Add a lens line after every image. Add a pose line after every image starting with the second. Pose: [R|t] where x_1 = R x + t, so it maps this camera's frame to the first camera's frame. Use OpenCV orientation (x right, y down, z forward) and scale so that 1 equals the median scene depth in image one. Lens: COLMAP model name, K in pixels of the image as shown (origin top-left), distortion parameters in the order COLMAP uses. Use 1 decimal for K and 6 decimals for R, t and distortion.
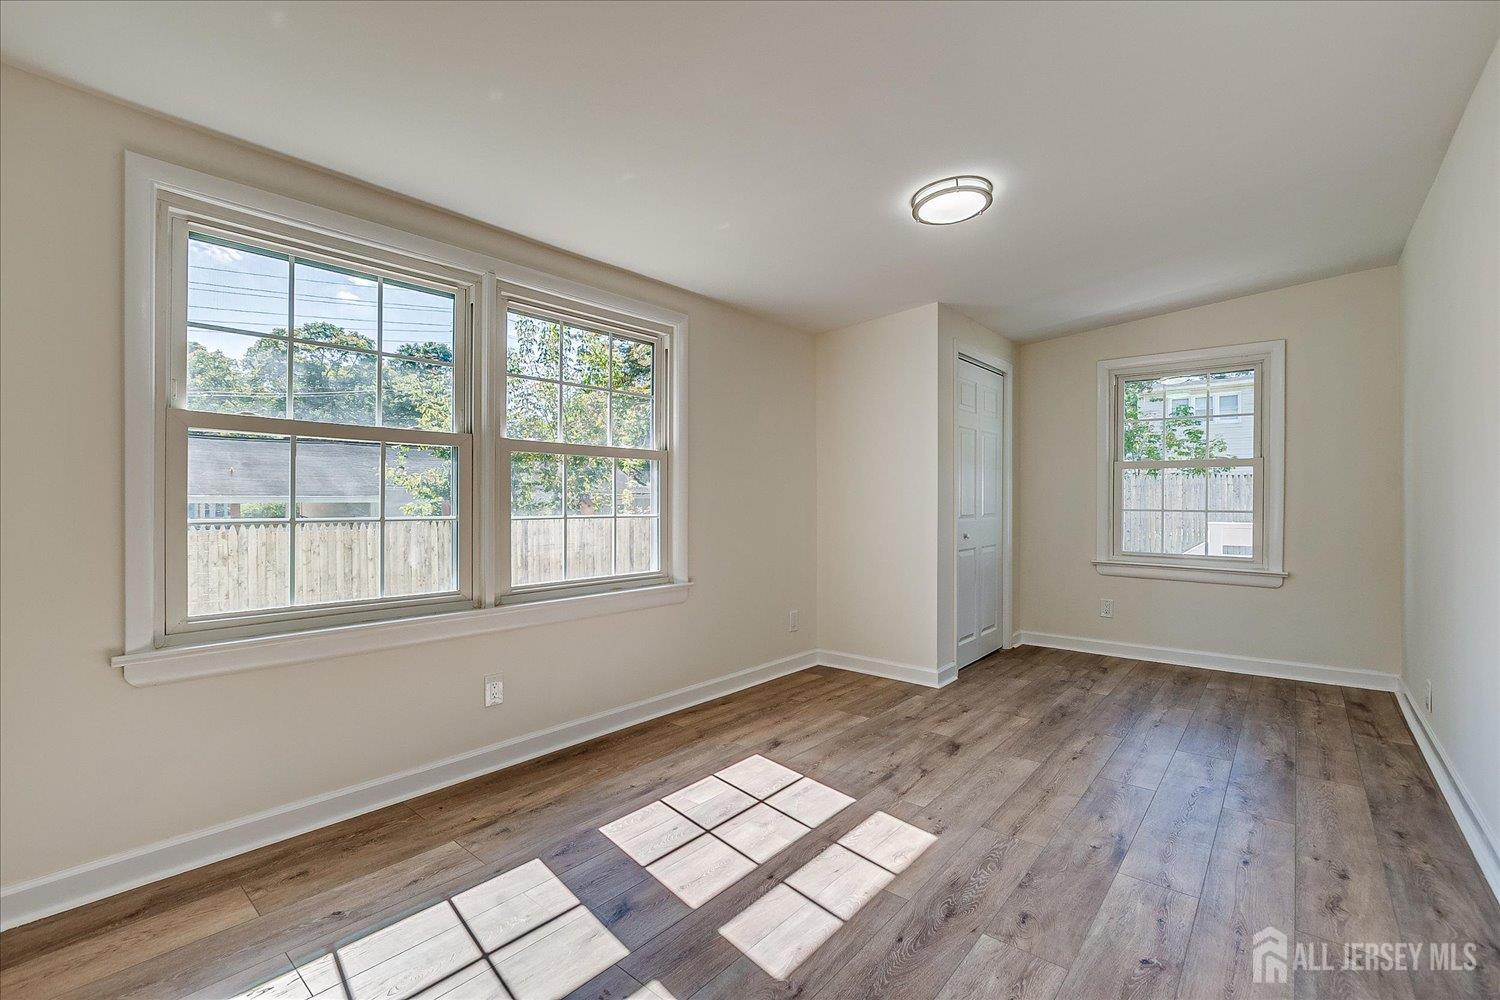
lens RADIAL K [[655.1, 0, 751.0], [0, 655.1, 501.8], [0, 0, 1]] dist [-0.027104, 0.002541]
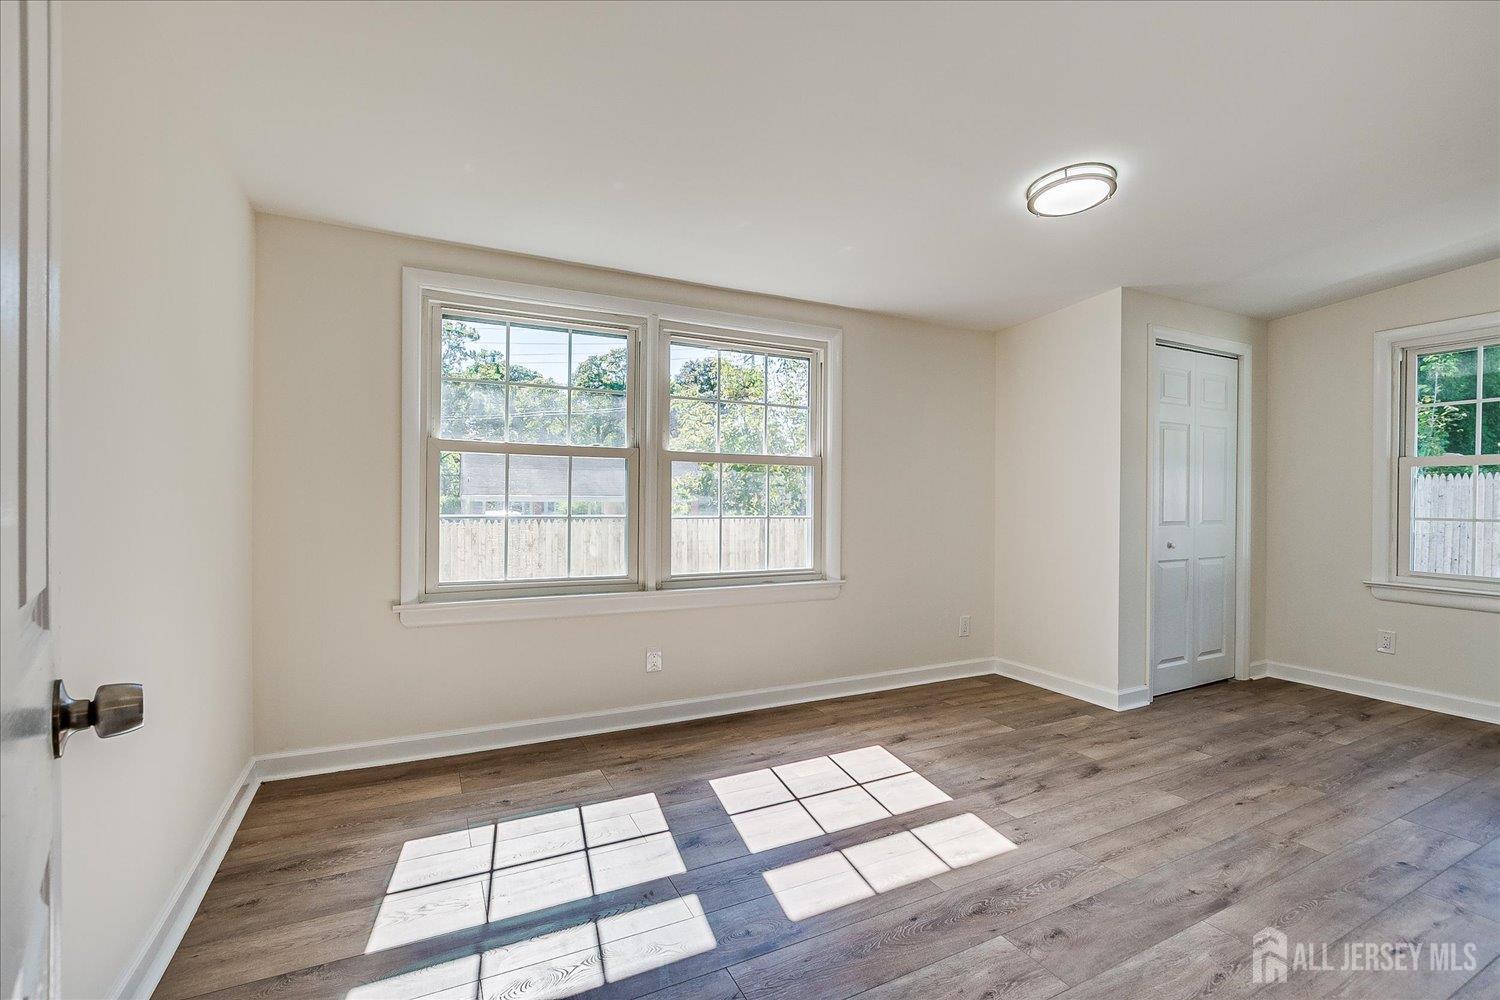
lens RADIAL K [[655.1, 0, 743.5], [0, 655.1, 501.8], [0, 0, 1]] dist [-0.027104, 0.002541]
pose [[0.919312, 0.006236, -0.393479, 0.237757], [-0.006751, 0.999977, 0.000075, -0.004630], [0.393470, 0.002588, 0.919334, -0.055915]]
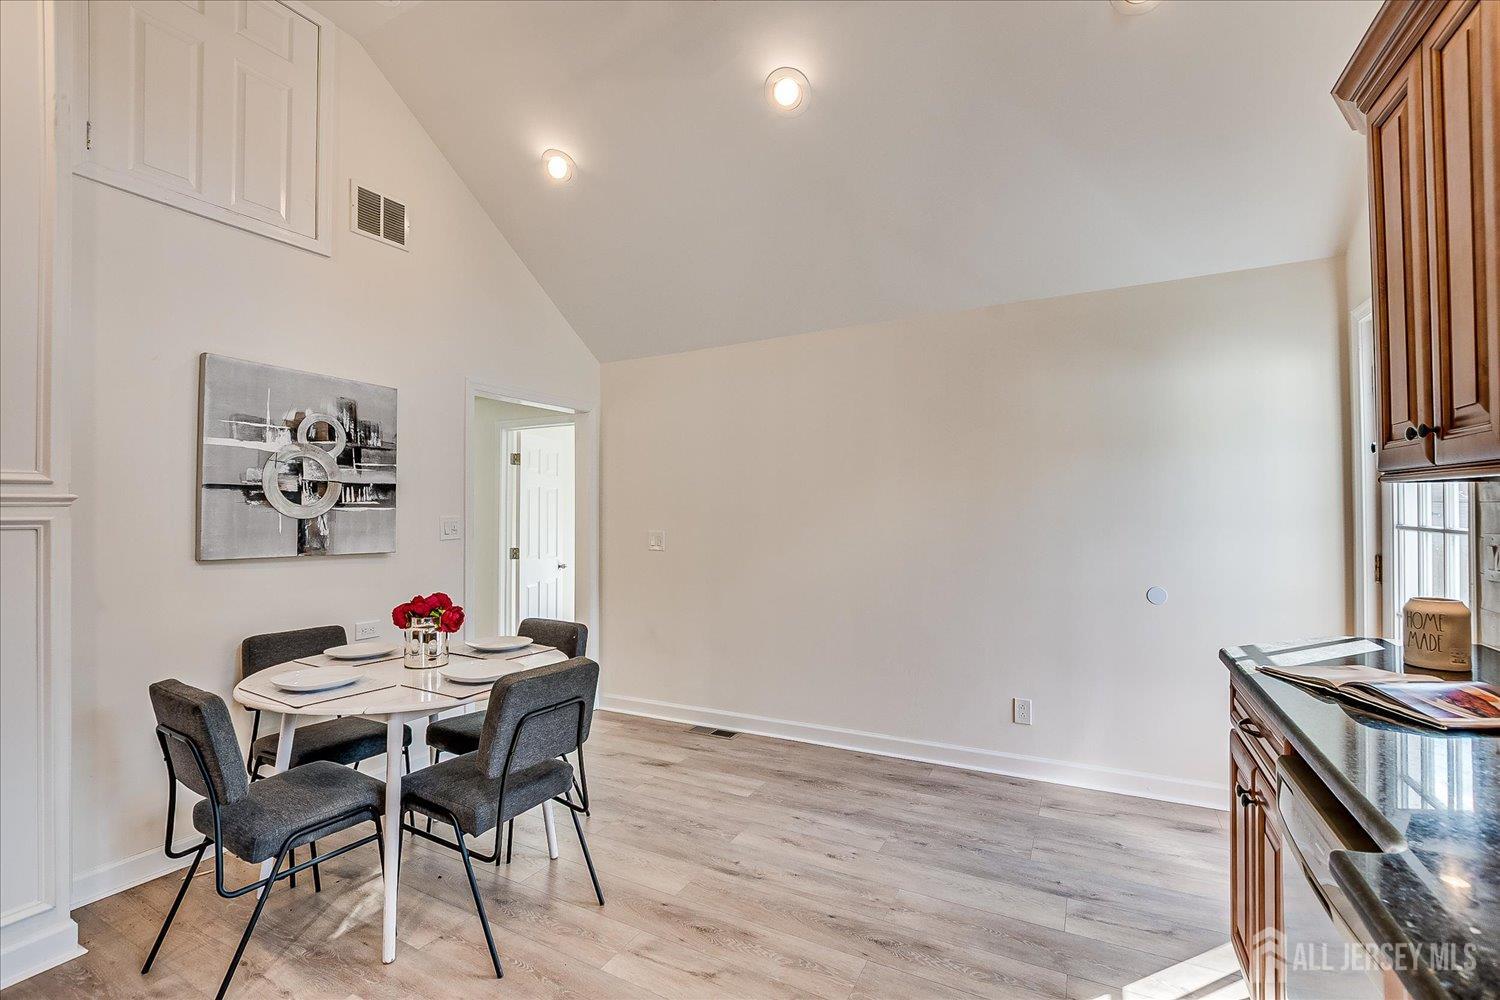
lens RADIAL K [[655.1, 0, 749.7], [0, 655.1, 493.4], [0, 0, 1]] dist [-0.027104, 0.002541]
pose [[0.221005, -0.018628, -0.975095, 1.653218], [0.004864, 0.999826, -0.017999, -0.013524], [0.975261, -0.000765, 0.221057, 0.980820]]
